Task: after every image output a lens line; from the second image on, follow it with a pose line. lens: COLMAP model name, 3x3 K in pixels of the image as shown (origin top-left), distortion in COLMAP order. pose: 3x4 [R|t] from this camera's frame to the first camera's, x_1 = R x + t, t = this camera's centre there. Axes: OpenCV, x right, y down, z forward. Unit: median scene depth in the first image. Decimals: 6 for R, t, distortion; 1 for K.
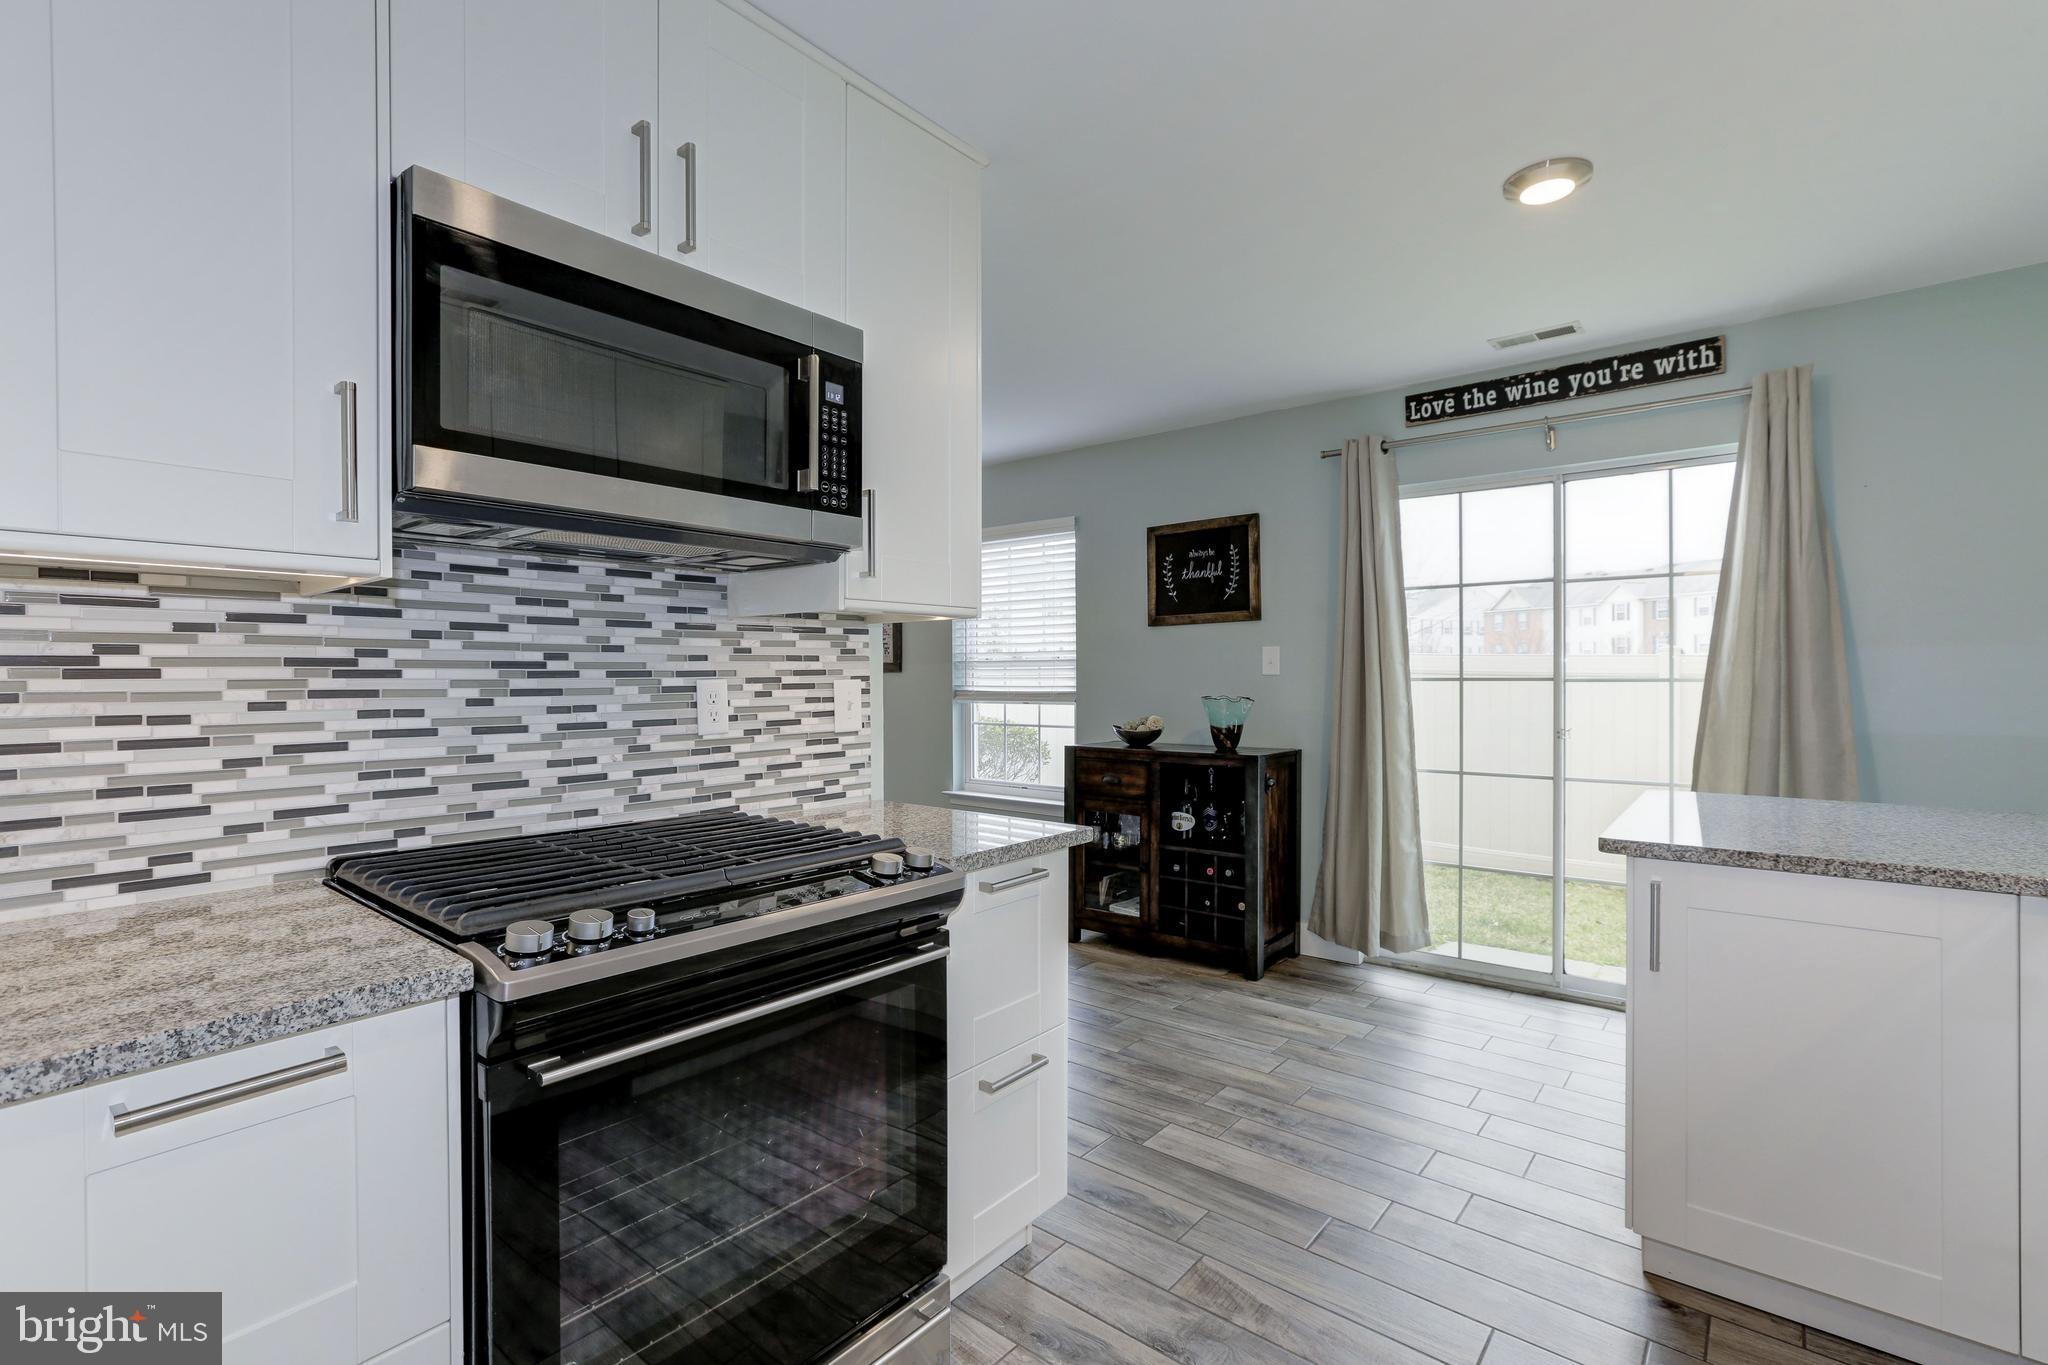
lens RADIAL K [[939.7, 0, 1036.2], [0, 939.7, 679.5], [0, 0, 1]] dist [-0.002913, -0.000069]
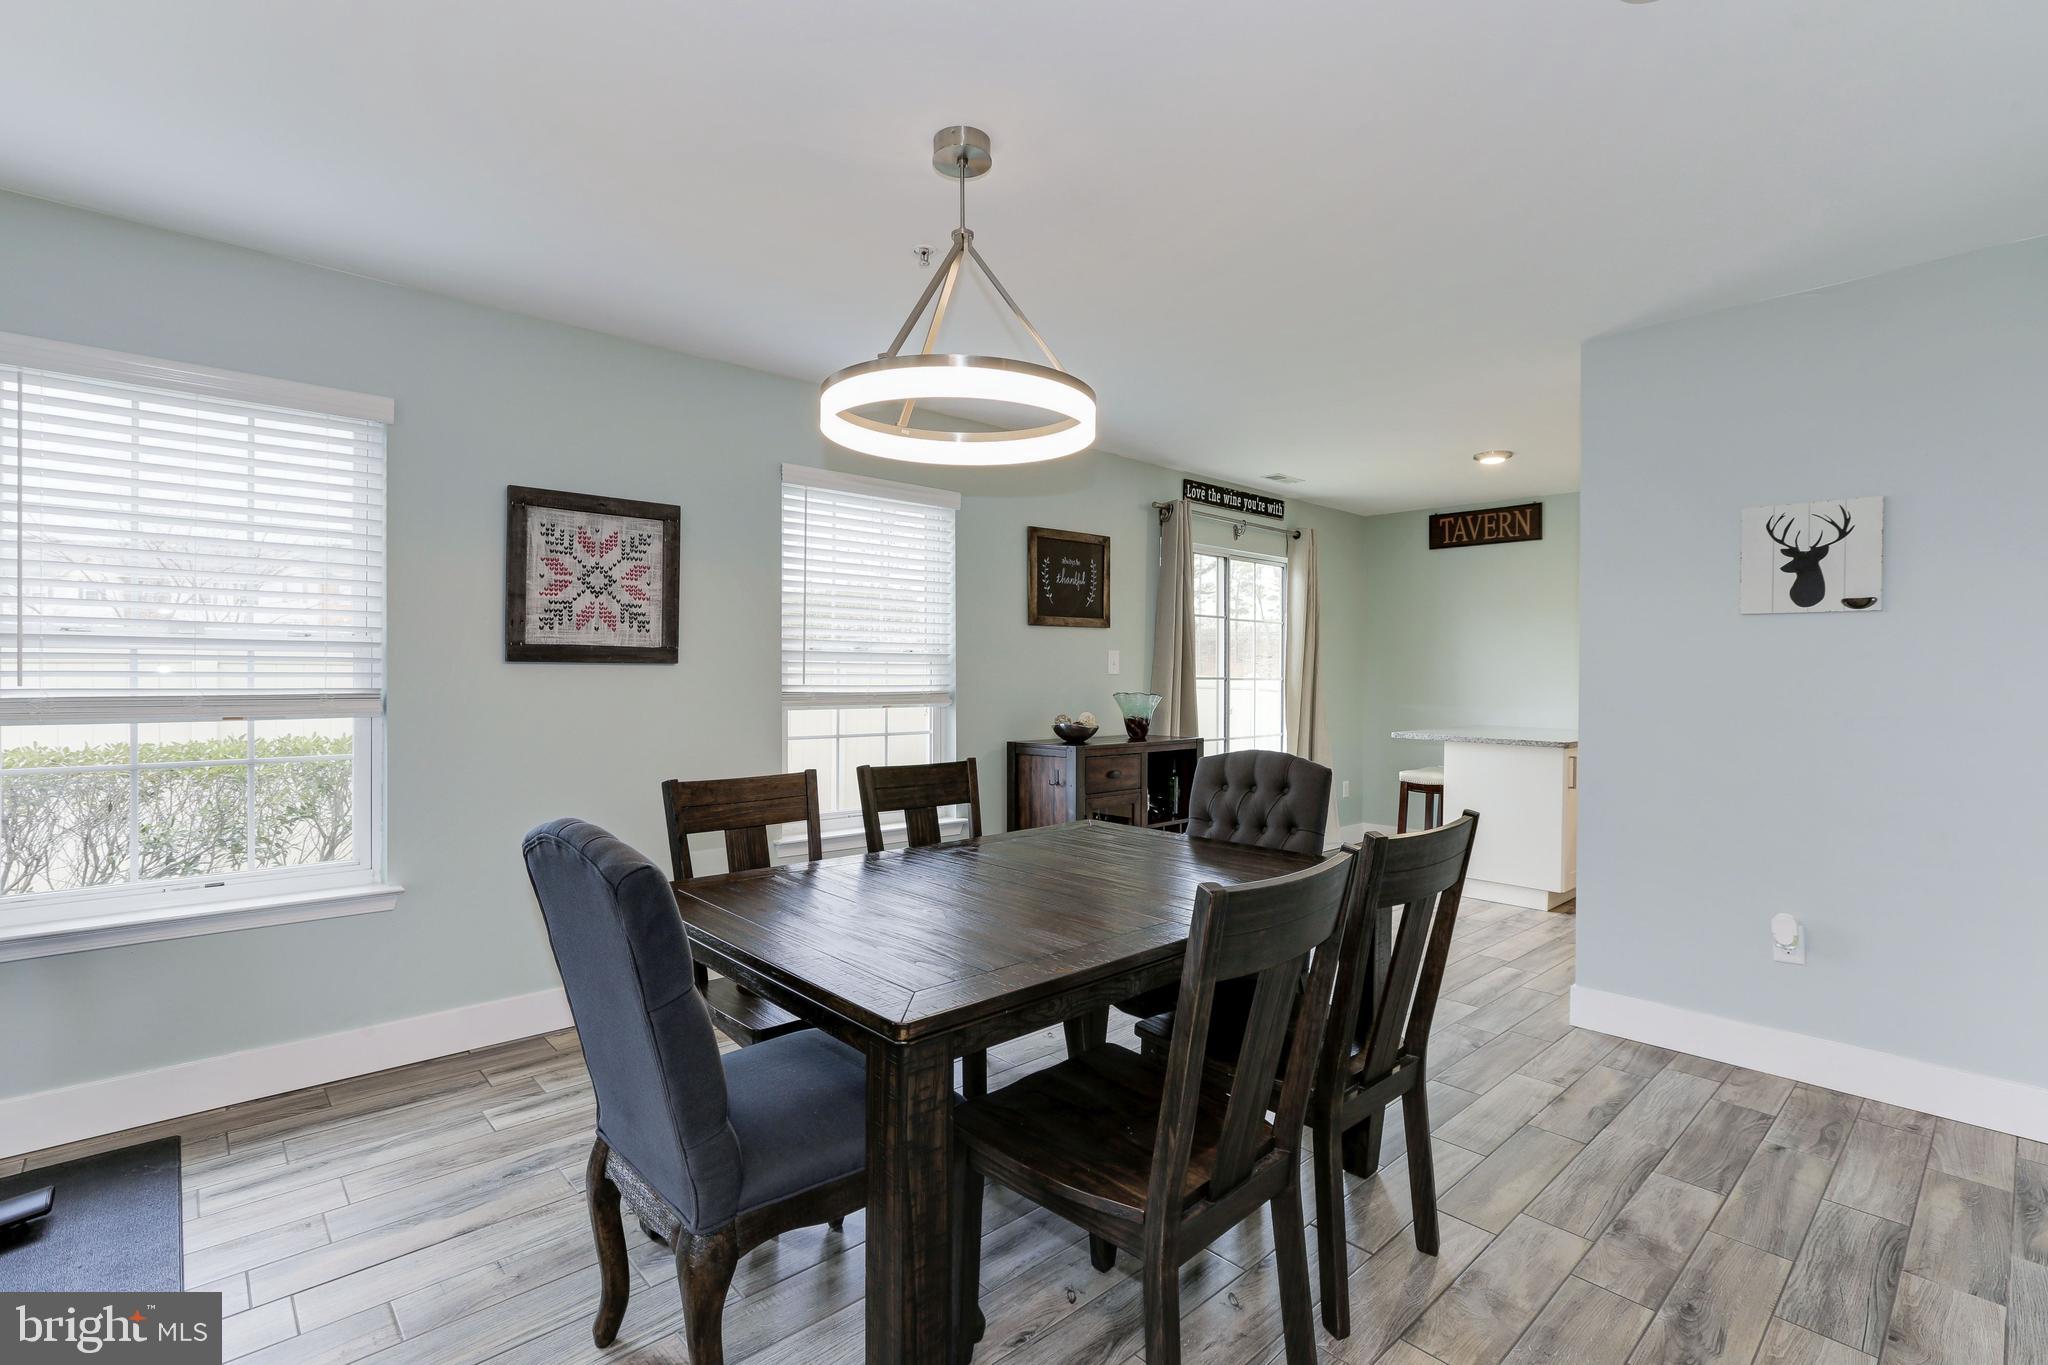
lens RADIAL K [[939.7, 0, 1037.0], [0, 939.7, 685.2], [0, 0, 1]] dist [-0.002913, -0.000069]
pose [[0.135596, -0.010641, 0.990707, -0.934518], [-0.005363, 0.999920, 0.011474, -0.004005], [-0.990750, -0.006869, 0.135528, 0.916190]]
